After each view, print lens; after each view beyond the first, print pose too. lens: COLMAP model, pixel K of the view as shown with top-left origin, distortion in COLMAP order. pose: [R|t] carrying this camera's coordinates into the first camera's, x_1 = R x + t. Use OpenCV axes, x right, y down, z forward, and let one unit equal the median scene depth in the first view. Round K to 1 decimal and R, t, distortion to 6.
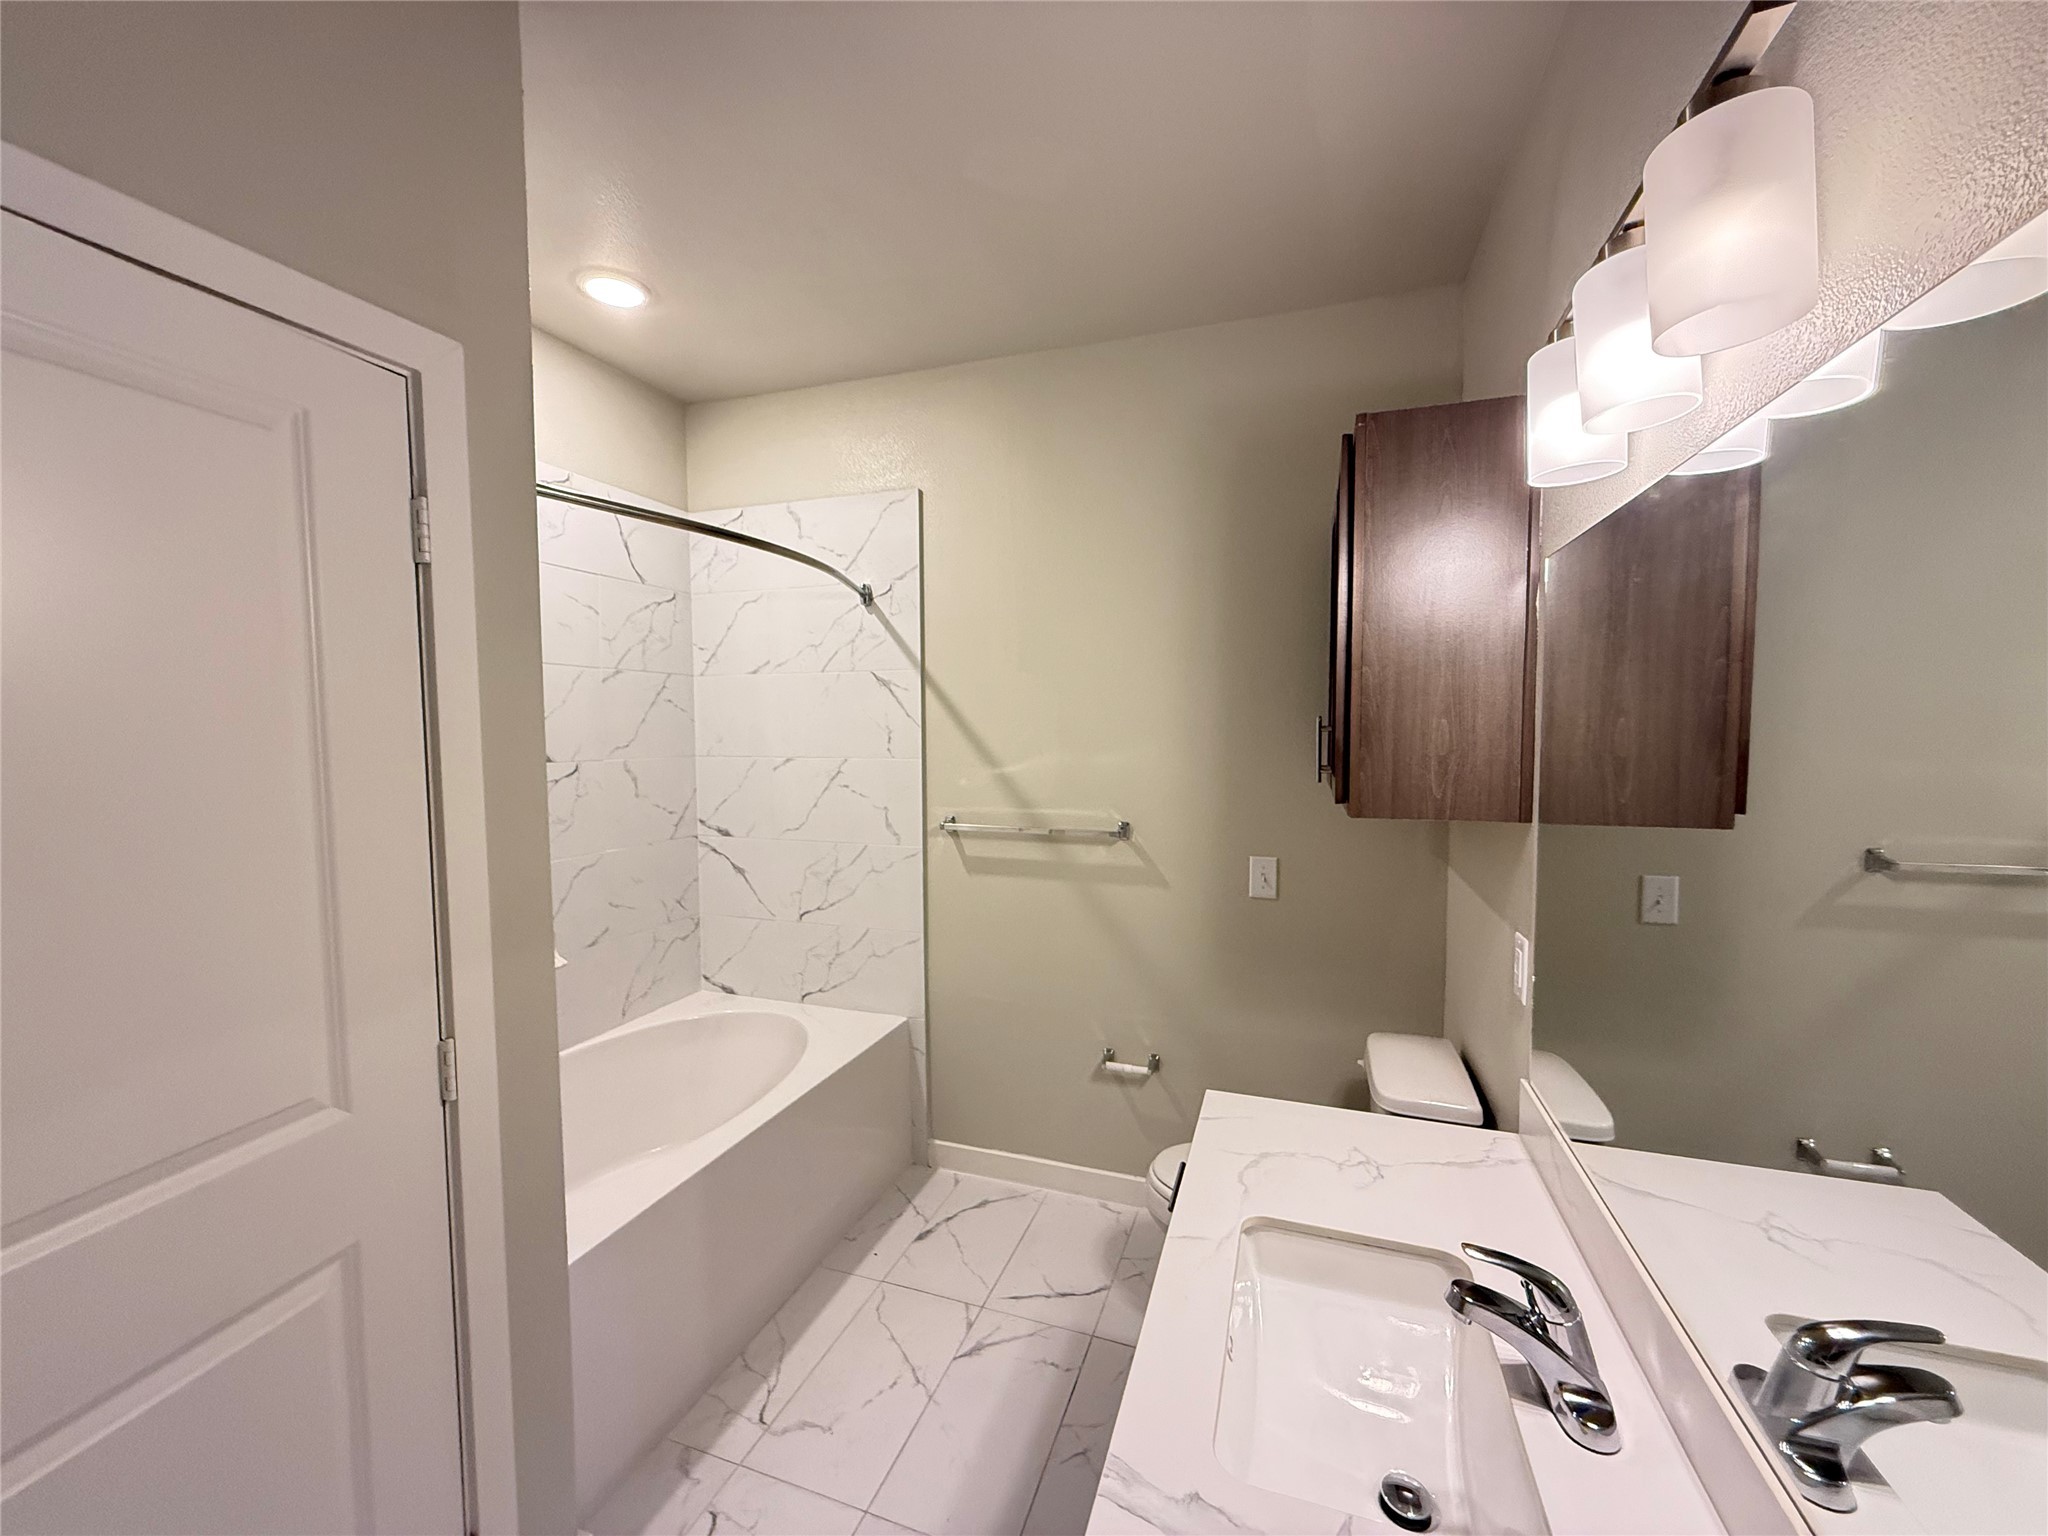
lens RADIAL K [[825.3, 0, 1012.5], [0, 825.3, 772.2], [0, 0, 1]] dist [-0.000814, 0.000128]
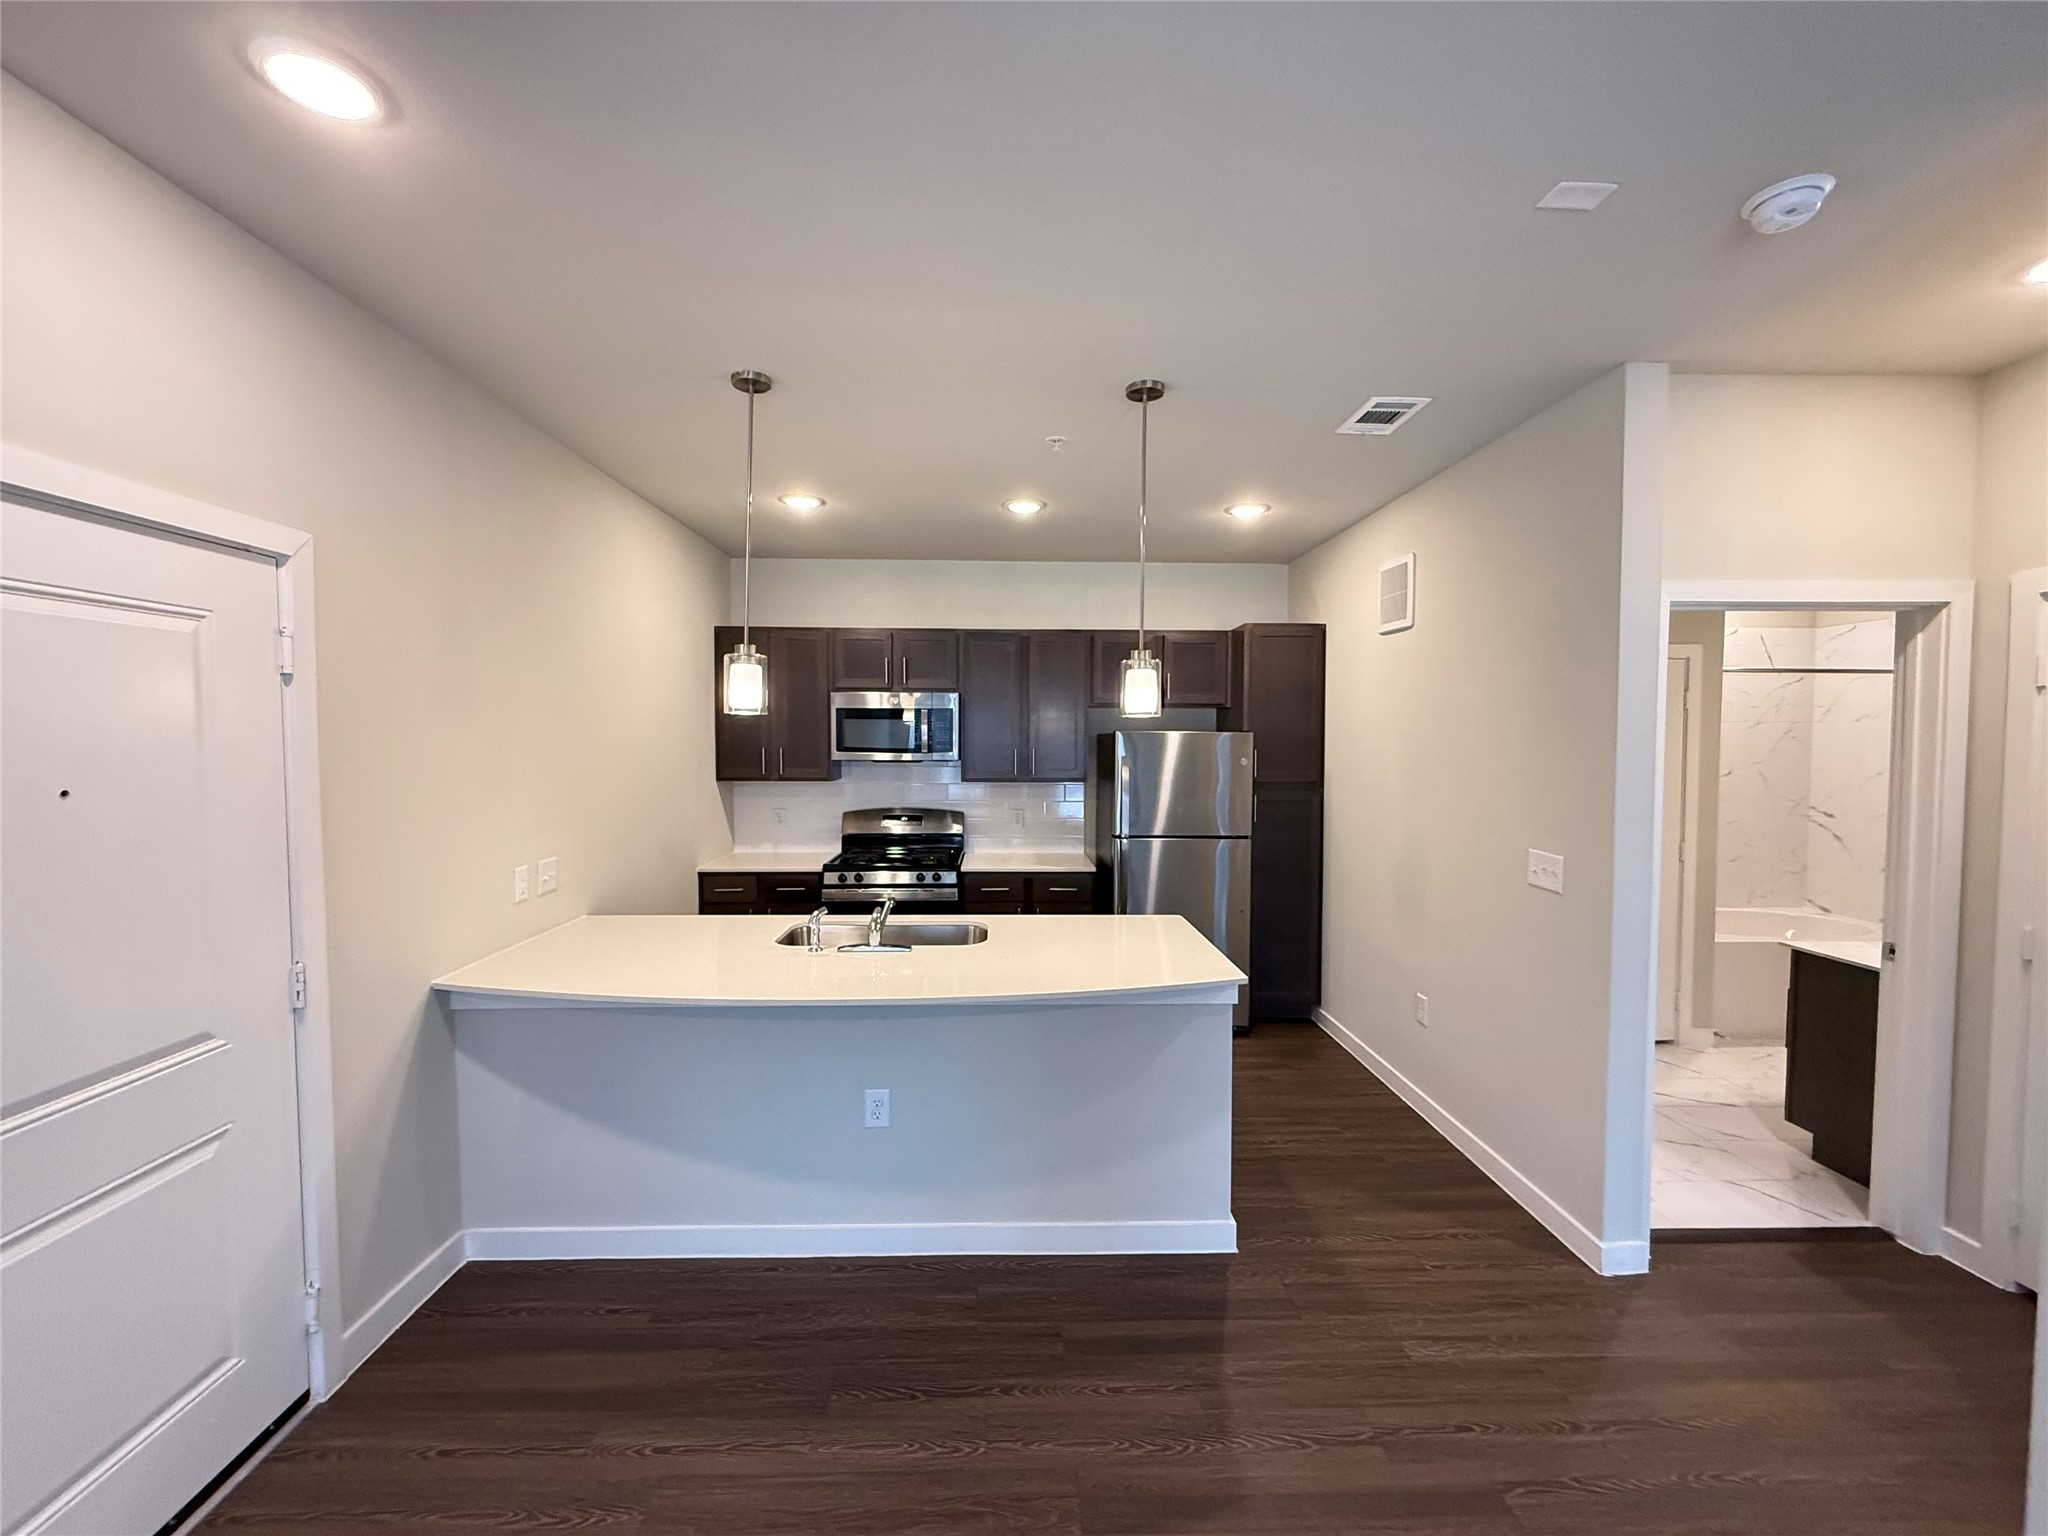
lens RADIAL K [[825.3, 0, 1017.6], [0, 825.3, 768.6], [0, 0, 1]] dist [-0.000814, 0.000128]
pose [[0.366720, 0.040869, -0.929433, 0.608659], [-0.057985, 0.998096, 0.021009, 0.039293], [0.928522, 0.046189, 0.368392, -1.170215]]
